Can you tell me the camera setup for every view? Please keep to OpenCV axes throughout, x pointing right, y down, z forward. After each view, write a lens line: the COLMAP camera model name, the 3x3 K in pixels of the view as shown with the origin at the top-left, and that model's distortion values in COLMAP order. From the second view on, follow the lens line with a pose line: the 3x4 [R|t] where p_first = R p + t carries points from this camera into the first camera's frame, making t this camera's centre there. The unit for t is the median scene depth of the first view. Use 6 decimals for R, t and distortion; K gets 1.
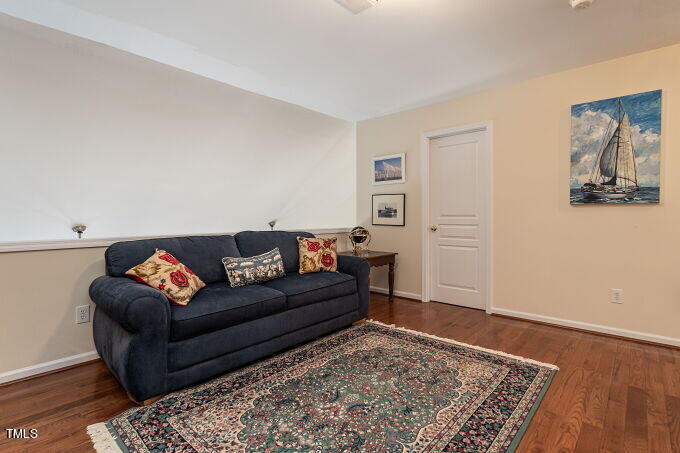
lens RADIAL K [[335.9, 0, 340.0], [0, 335.9, 226.5], [0, 0, 1]] dist [0.002633, 0.000351]
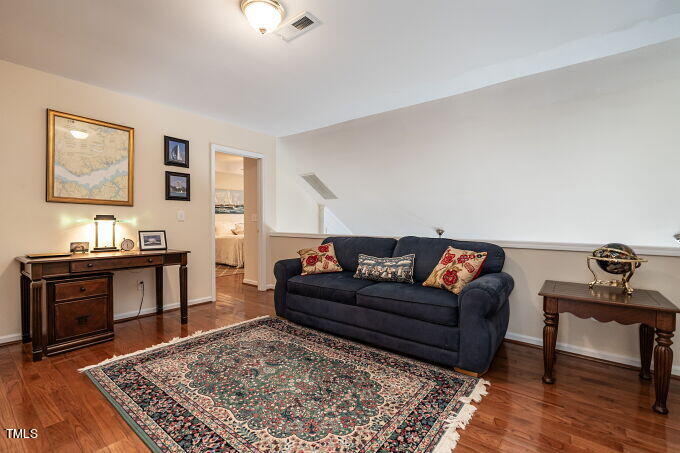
lens RADIAL K [[305.9, 0, 339.4], [0, 305.9, 236.8], [0, 0, 1]] dist [-0.002134, -0.000389]
pose [[0.062965, 0.045193, -0.996992, 0.889340], [-0.037025, 0.998392, 0.042918, -0.023259], [0.997329, 0.034212, 0.064537, 0.914480]]
